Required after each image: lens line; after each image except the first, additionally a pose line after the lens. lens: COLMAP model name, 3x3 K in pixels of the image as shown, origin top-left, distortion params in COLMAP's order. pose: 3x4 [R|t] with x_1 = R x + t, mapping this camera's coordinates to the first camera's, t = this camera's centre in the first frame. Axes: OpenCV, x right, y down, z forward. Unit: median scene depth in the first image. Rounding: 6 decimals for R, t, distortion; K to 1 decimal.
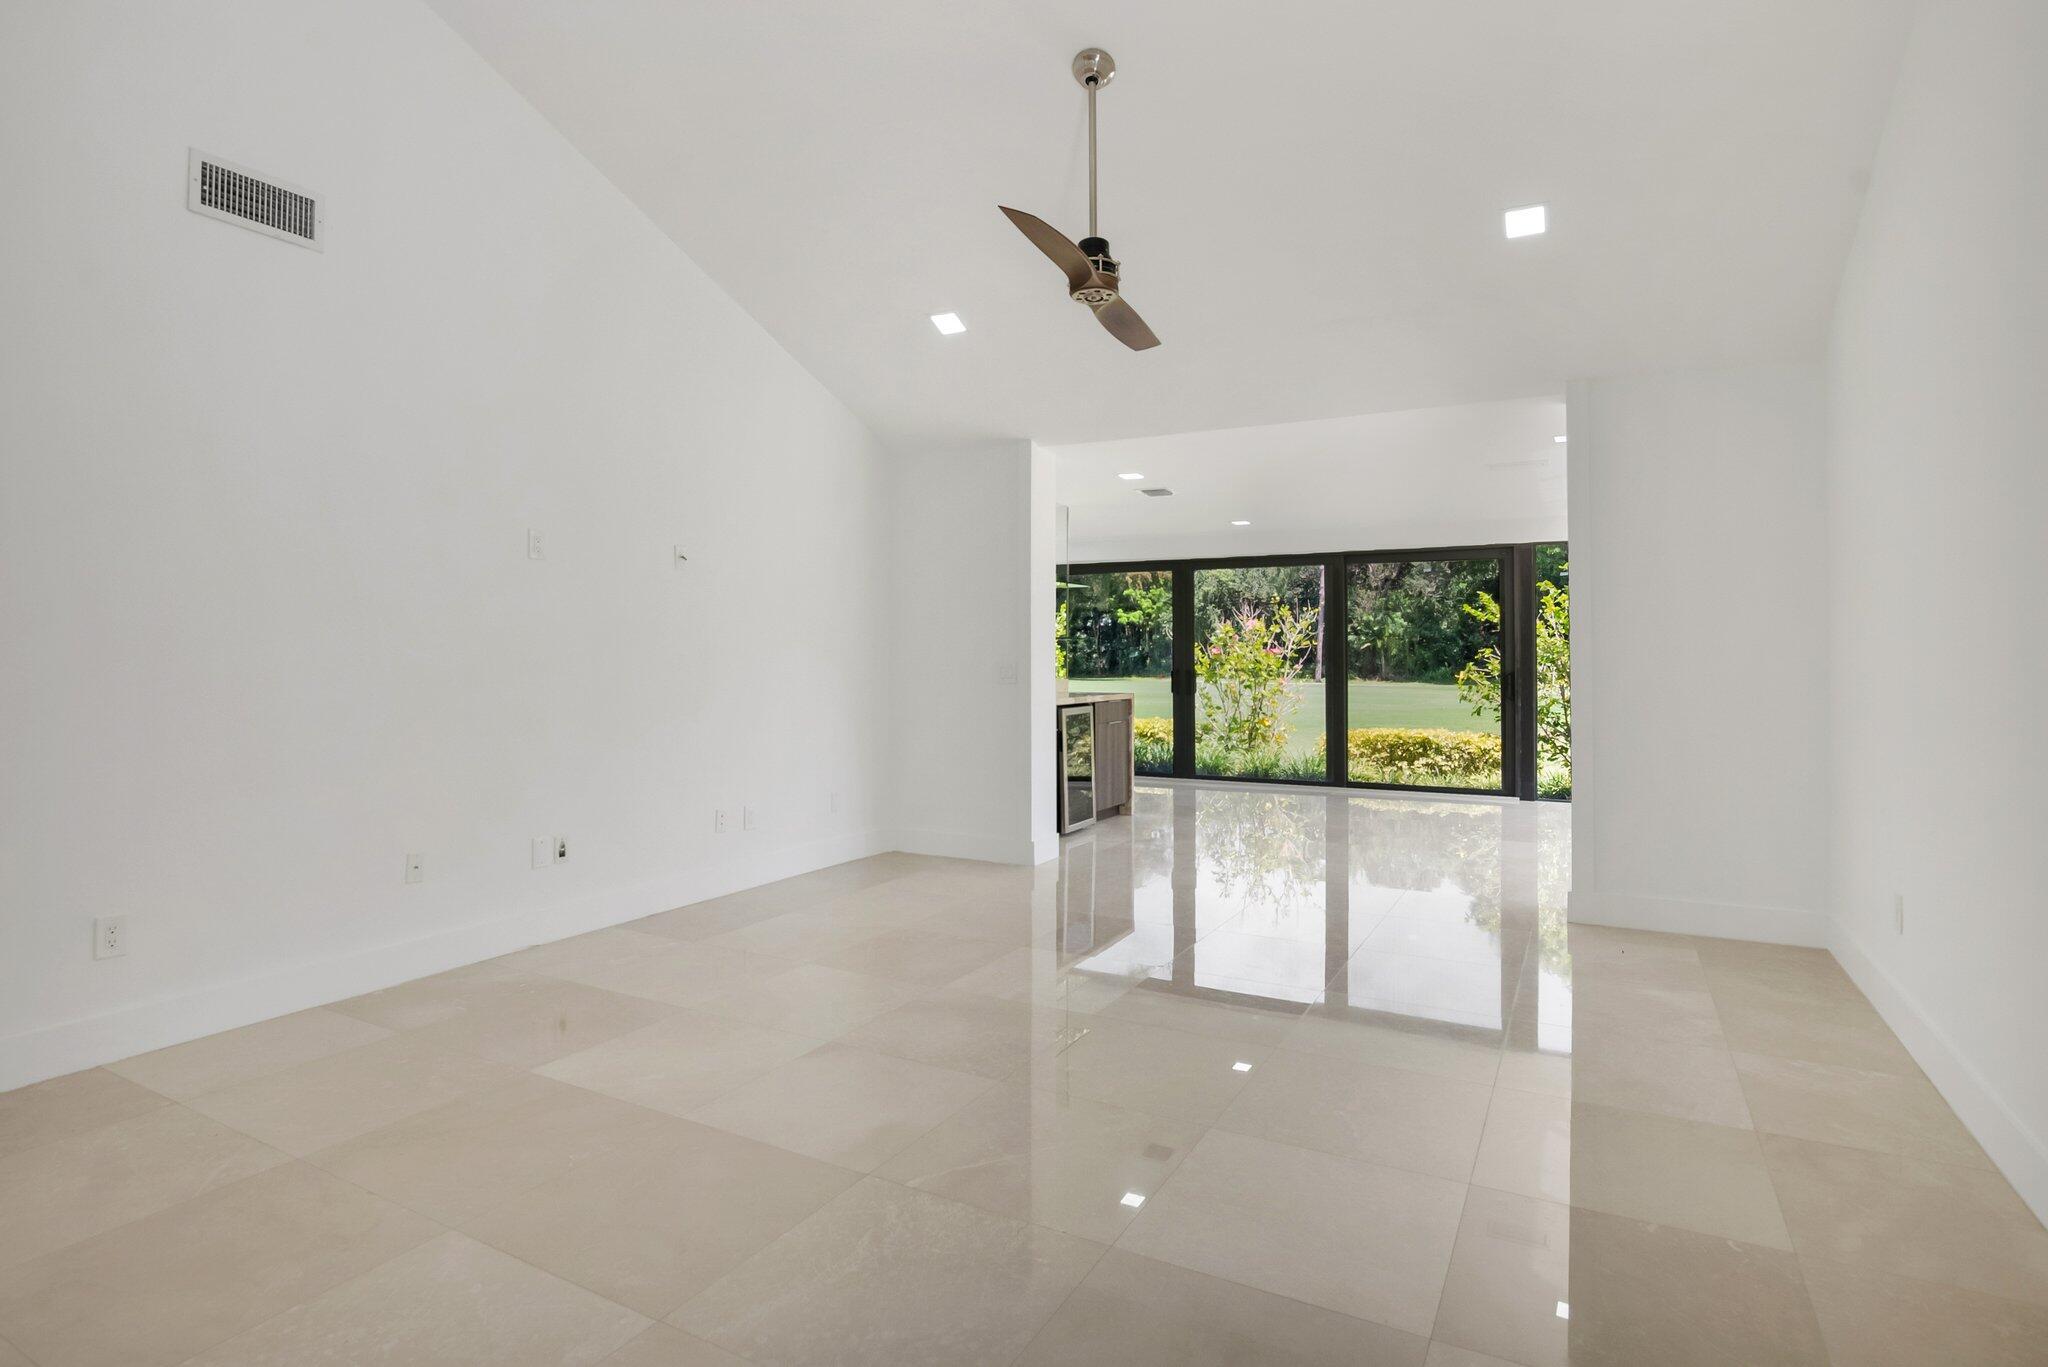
lens RADIAL K [[1056.8, 0, 1018.8], [0, 1056.8, 642.8], [0, 0, 1]] dist [-0.020106, -0.000715]
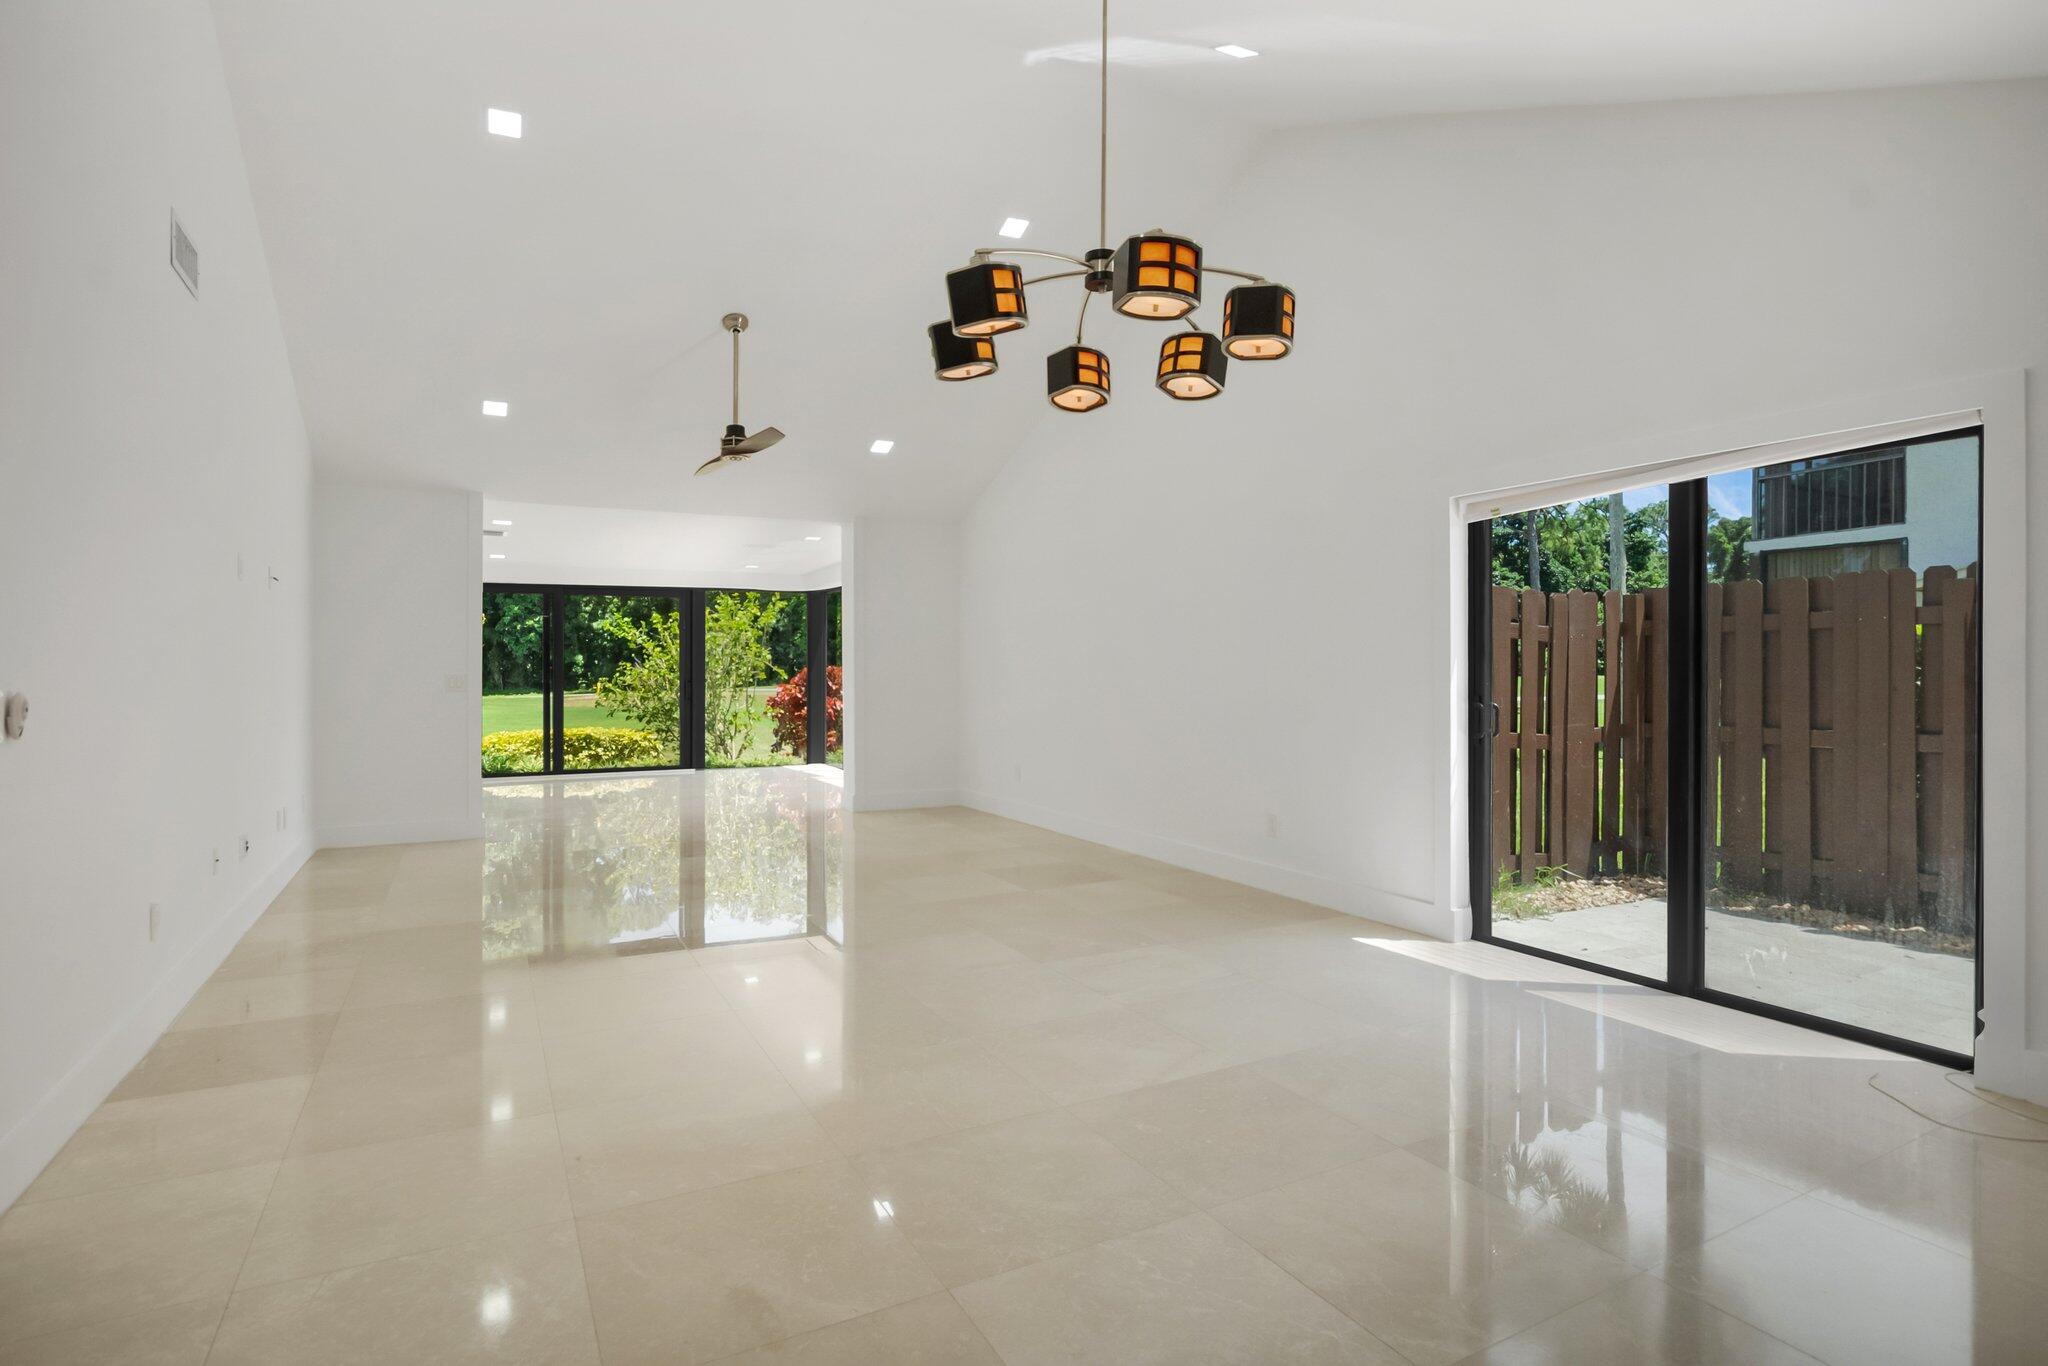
lens RADIAL K [[1047.7, 0, 1026.7], [0, 1047.7, 653.0], [0, 0, 1]] dist [-0.020469, -0.000109]
pose [[0.545543, 0.010650, 0.838015, -0.371655], [-0.008620, 0.999938, -0.007097, -0.001422], [-0.838039, -0.003352, 0.545601, -0.110057]]
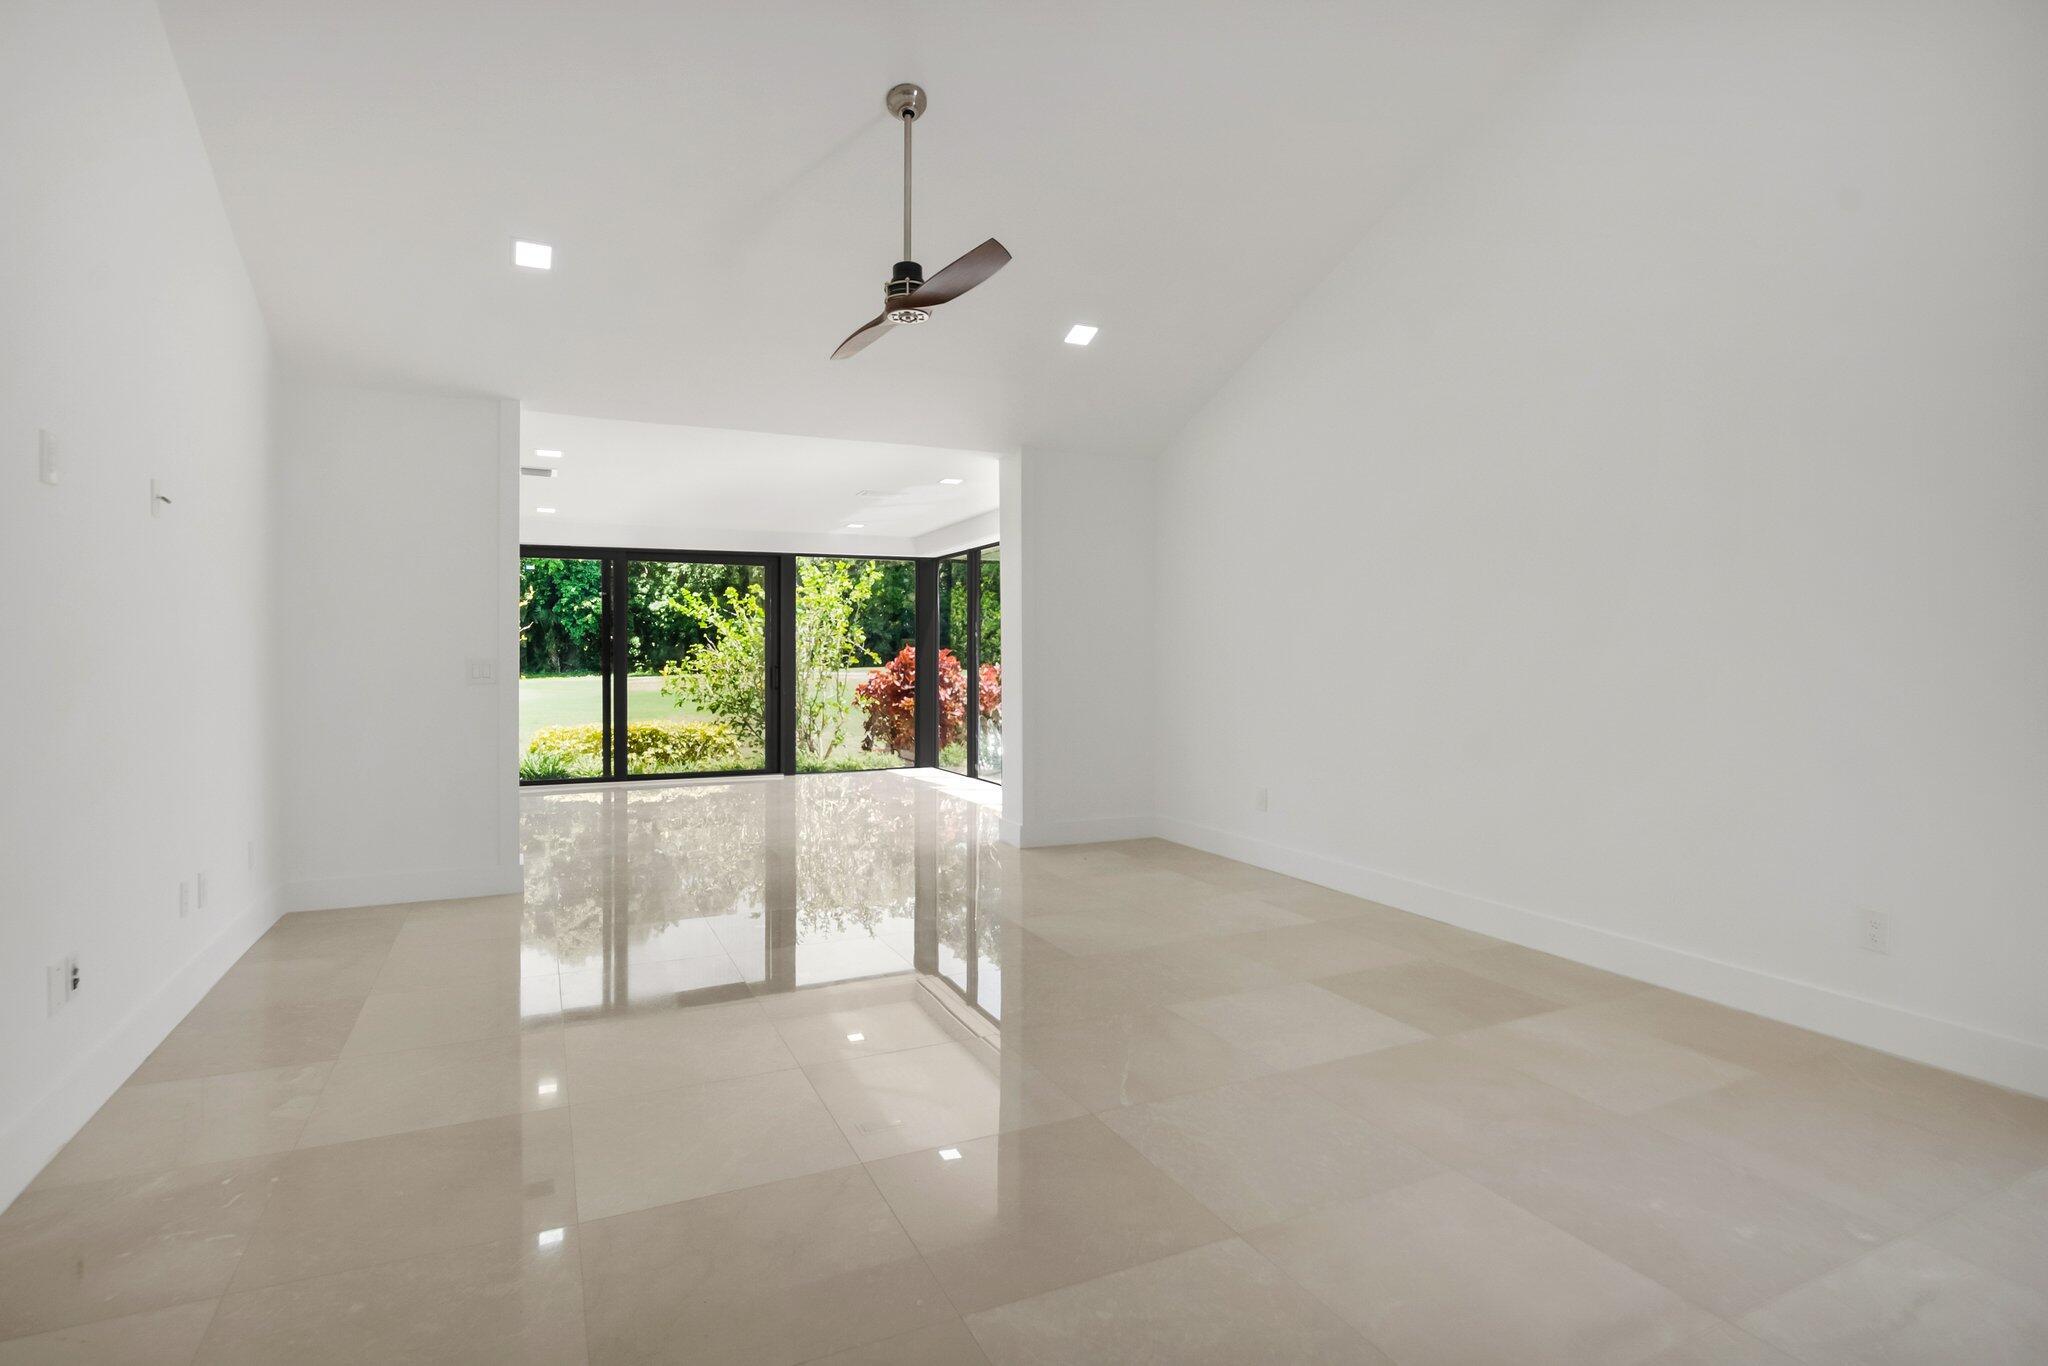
lens RADIAL K [[1044.1, 0, 1025.2], [0, 1044.1, 649.9], [0, 0, 1]] dist [-0.027972, -0.000266]
pose [[0.583041, 0.001362, 0.812441, -0.244791], [-0.011104, 0.999919, 0.006292, 0.000906], [-0.812367, -0.012690, 0.583009, 0.096249]]
